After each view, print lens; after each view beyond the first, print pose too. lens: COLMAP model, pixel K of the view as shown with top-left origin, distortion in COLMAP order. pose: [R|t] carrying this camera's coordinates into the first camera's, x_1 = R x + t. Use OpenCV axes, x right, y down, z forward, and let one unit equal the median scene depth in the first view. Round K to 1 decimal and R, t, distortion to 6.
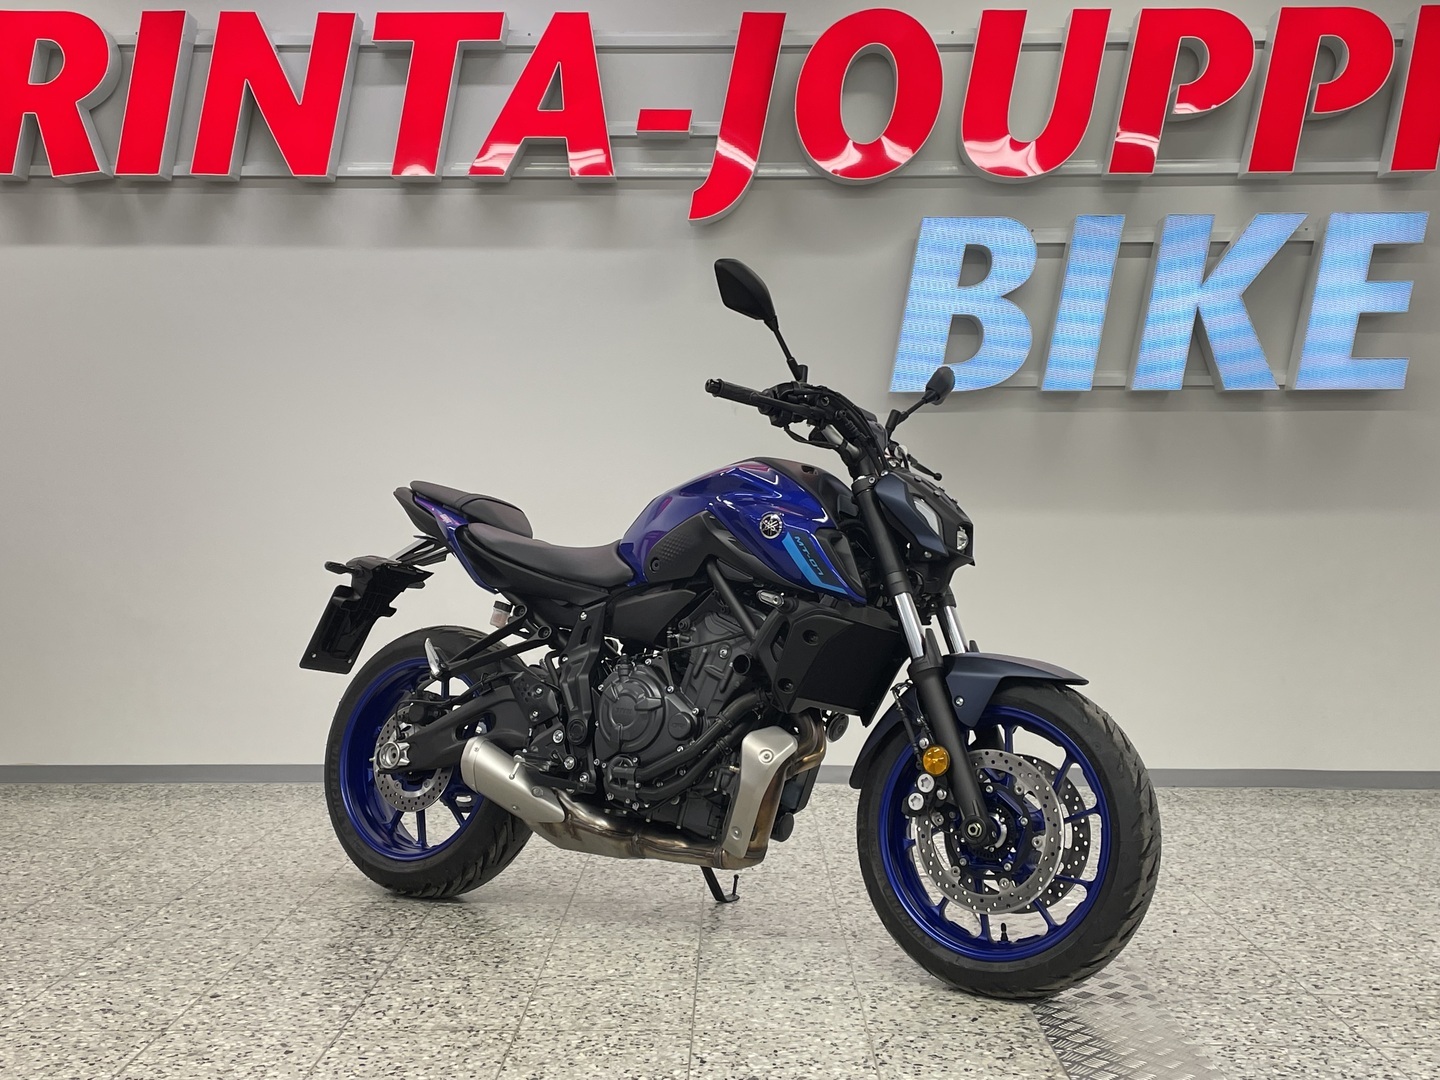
lens RADIAL K [[1628.4, 0, 720.0], [0, 1628.4, 540.0], [0, 0, 1]] dist [0.156000, -0.252810]
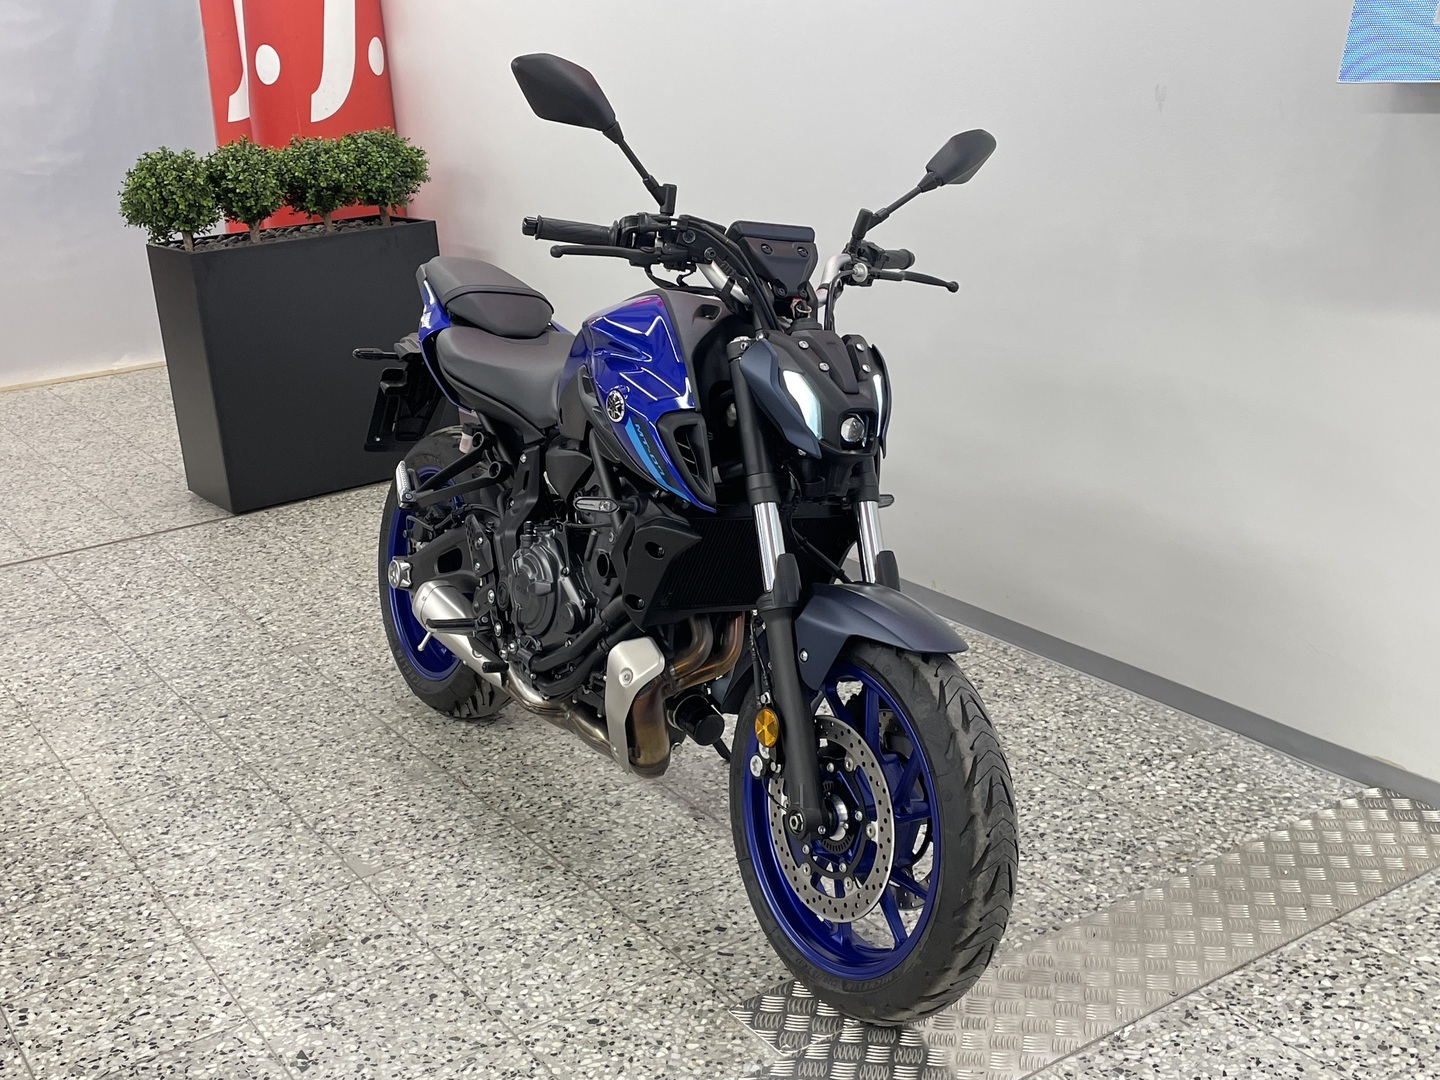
lens RADIAL K [[1628.4, 0, 720.0], [0, 1628.4, 540.0], [0, 0, 1]] dist [0.156000, -0.252810]
pose [[0.909894, 0.076929, -0.407646, 0.395528], [0.047169, 0.957097, 0.285903, -0.166155], [0.412151, -0.279369, 0.867228, 0.308462]]
